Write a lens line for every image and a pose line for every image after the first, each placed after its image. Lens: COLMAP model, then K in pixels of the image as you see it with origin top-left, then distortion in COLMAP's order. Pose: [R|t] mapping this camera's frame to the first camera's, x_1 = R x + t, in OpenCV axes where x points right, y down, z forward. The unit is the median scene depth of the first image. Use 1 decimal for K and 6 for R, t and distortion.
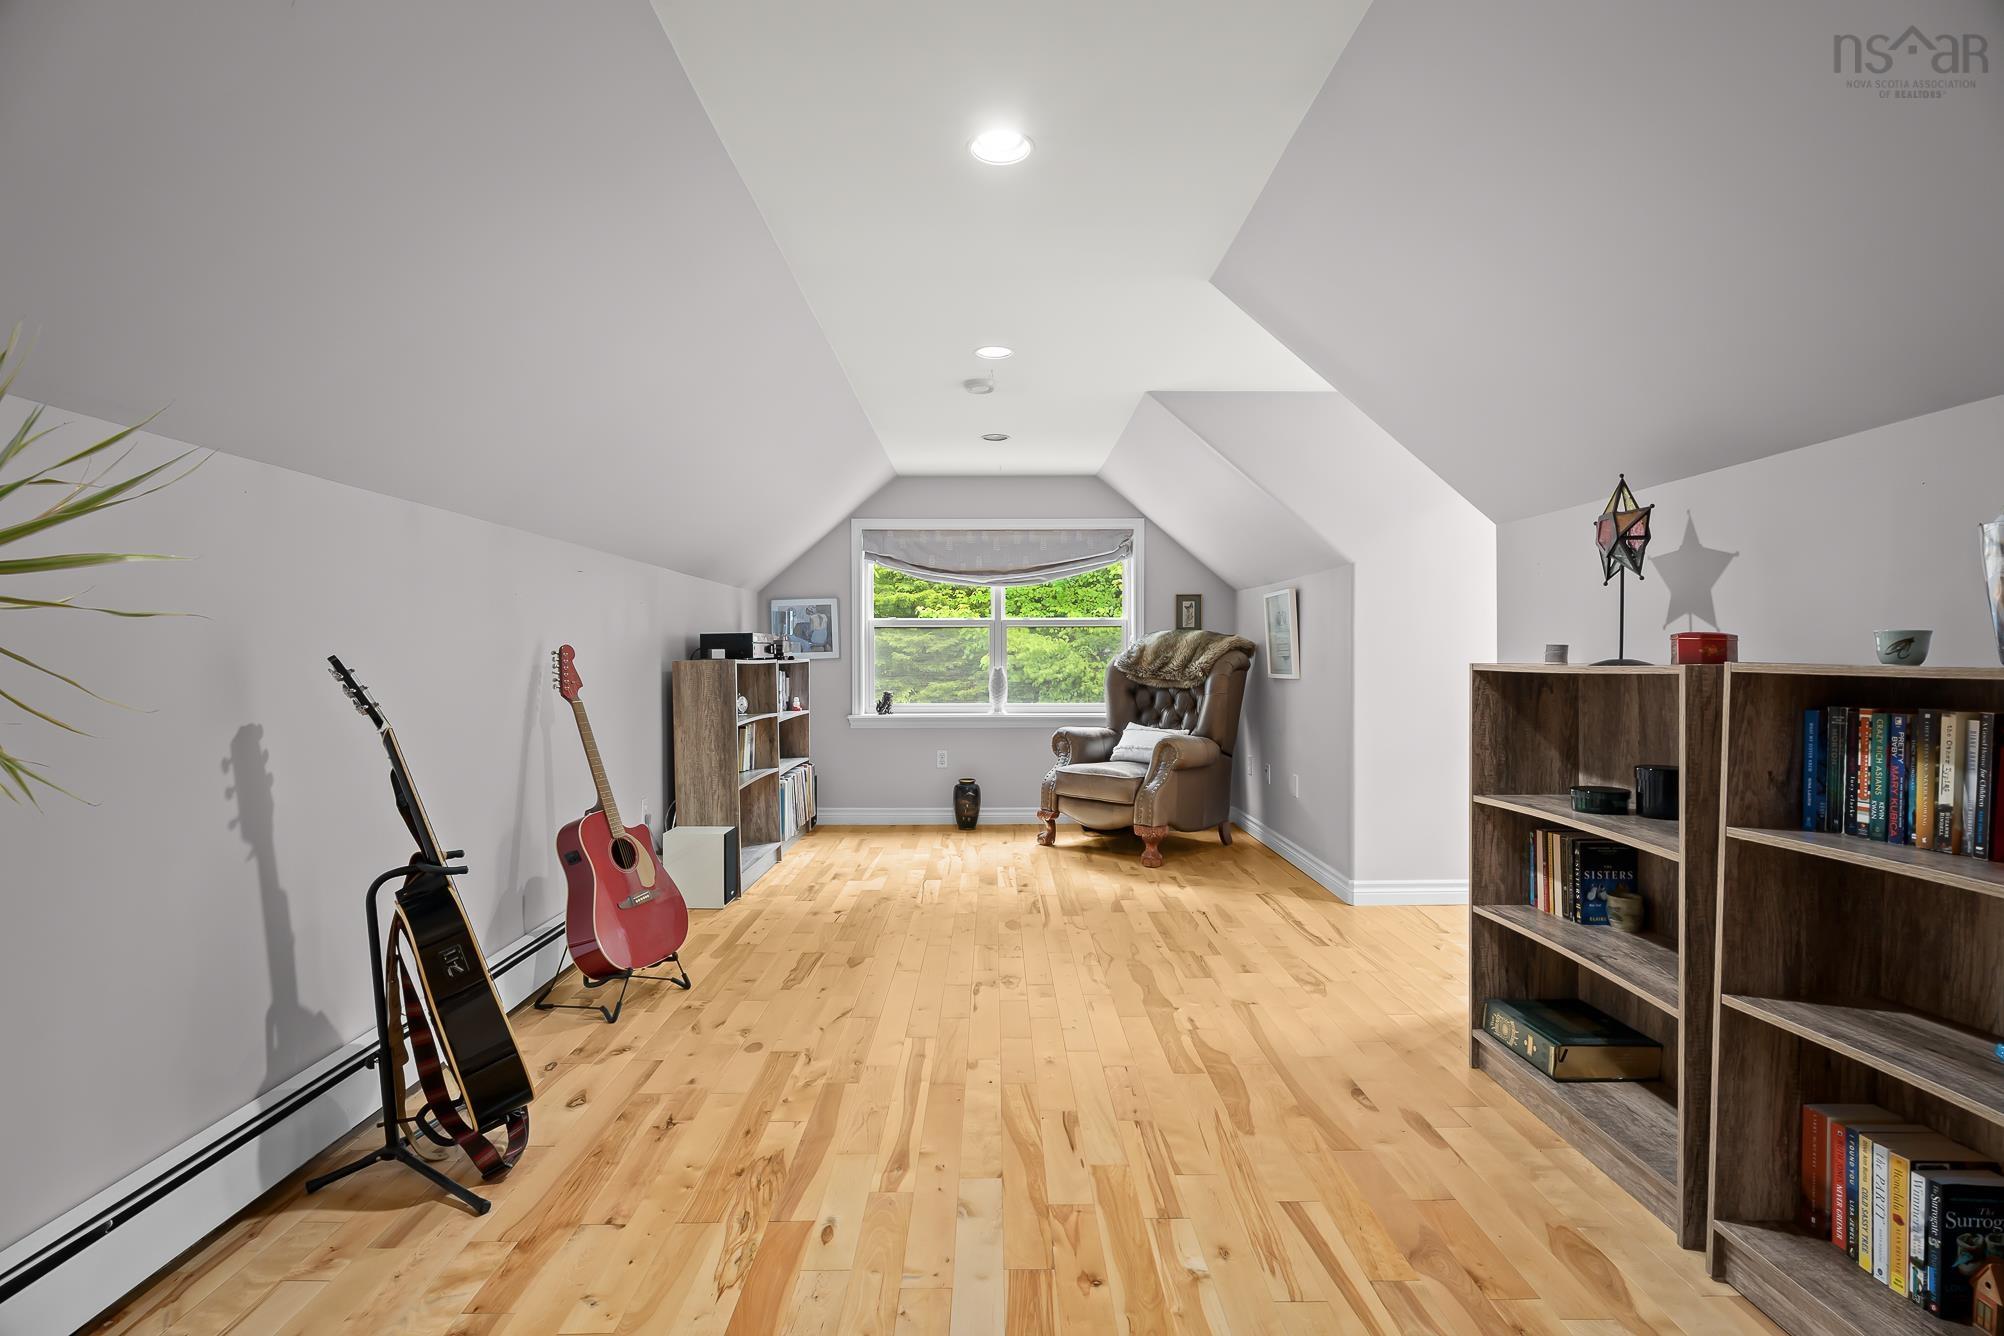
lens RADIAL K [[995.9, 0, 982.1], [0, 995.9, 661.3], [0, 0, 1]] dist [-0.010611, 0.002440]
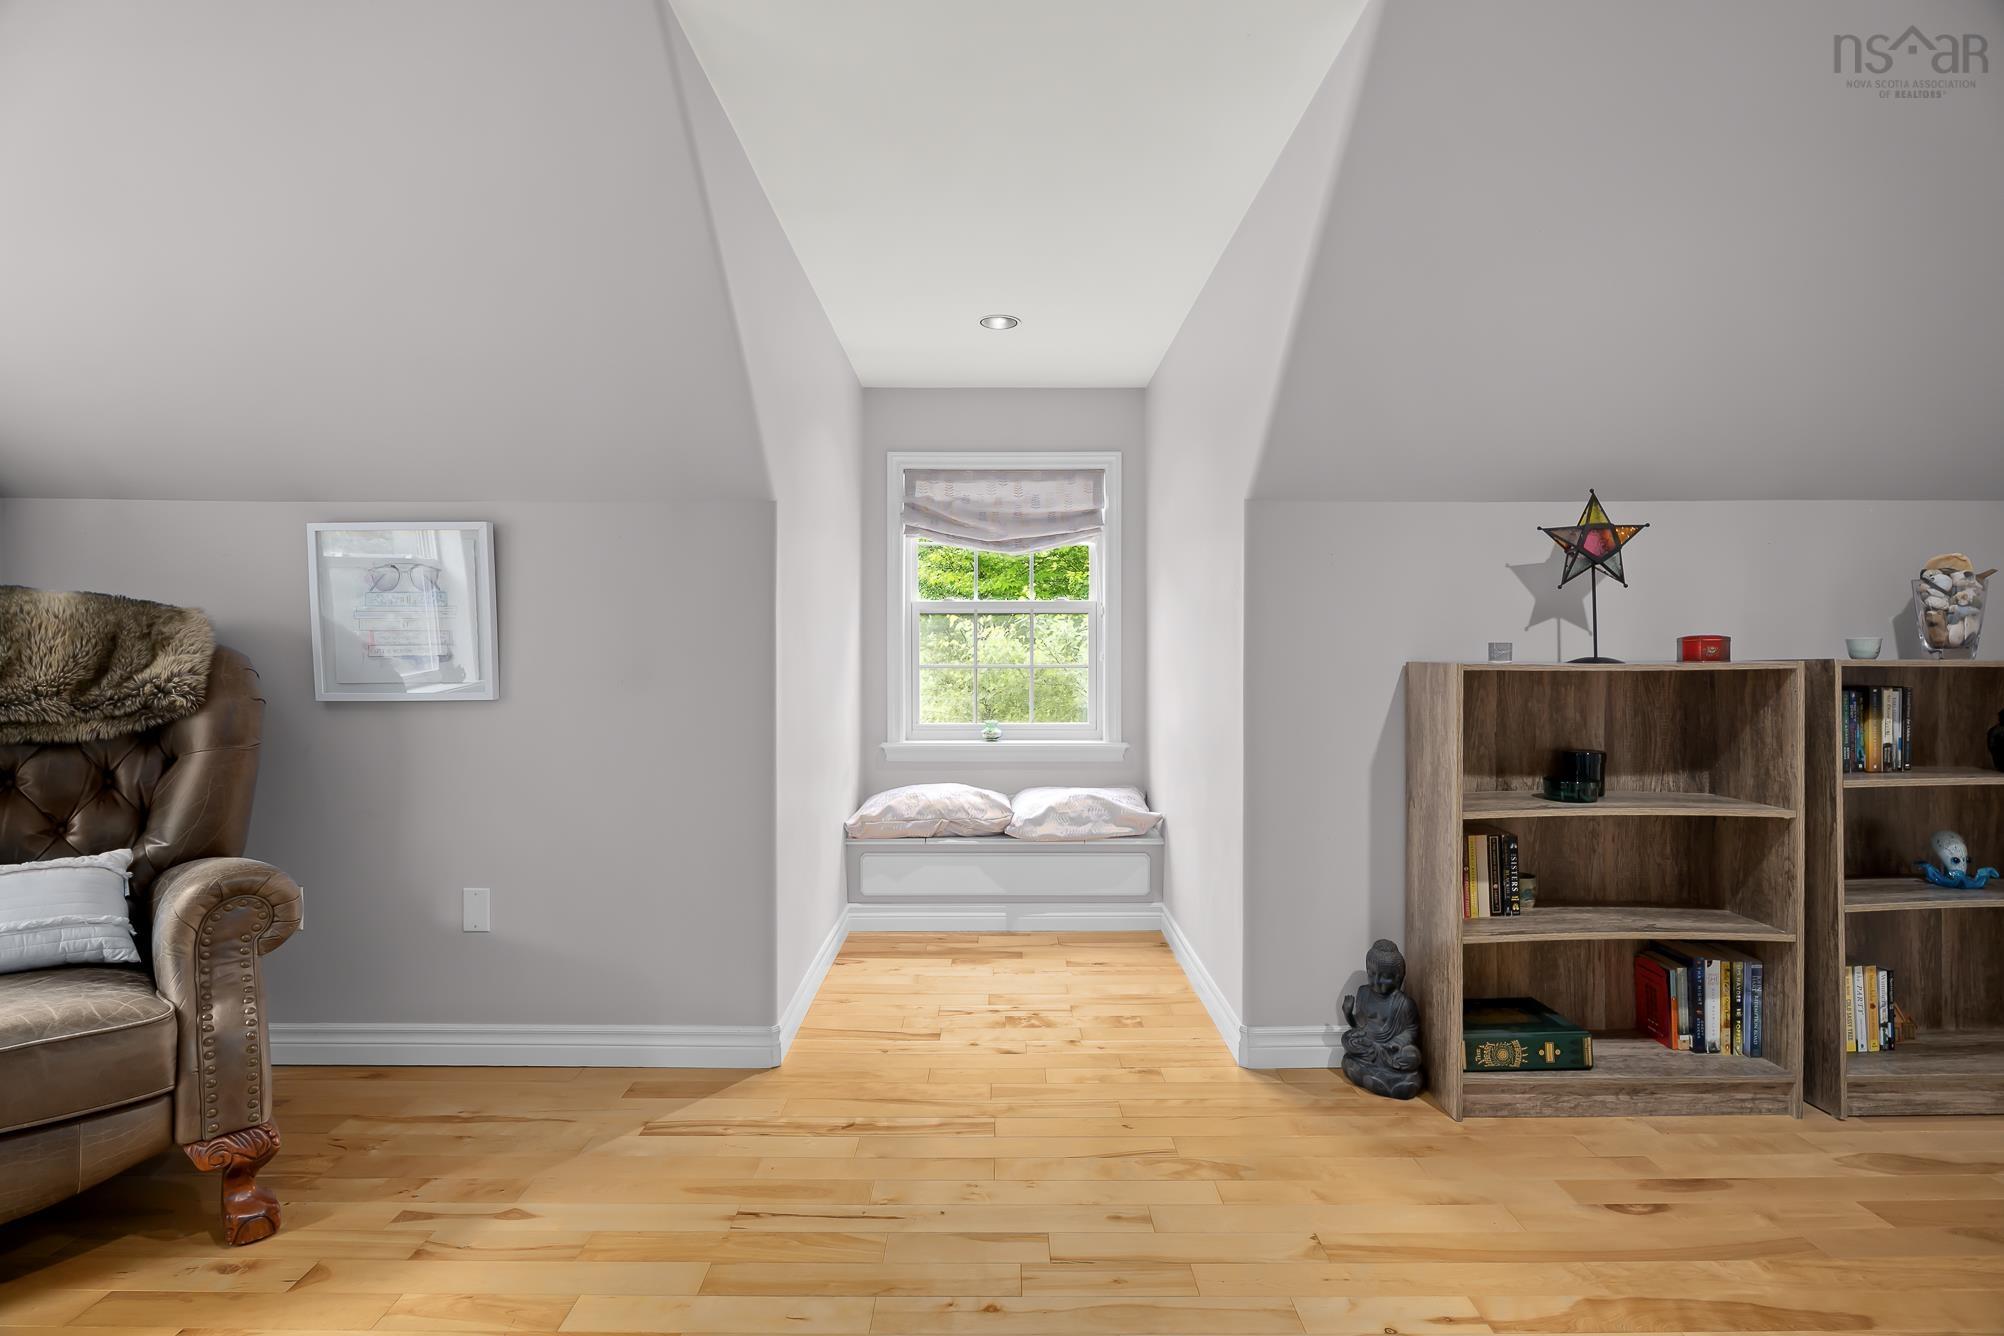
lens RADIAL K [[995.9, 0, 982.1], [0, 995.9, 661.3], [0, 0, 1]] dist [-0.010611, 0.002440]
pose [[-0.016689, -0.009703, 0.999814, -0.450818], [0.005910, 0.999934, 0.009803, -0.012561], [-0.999843, 0.006072, -0.016630, 1.722233]]
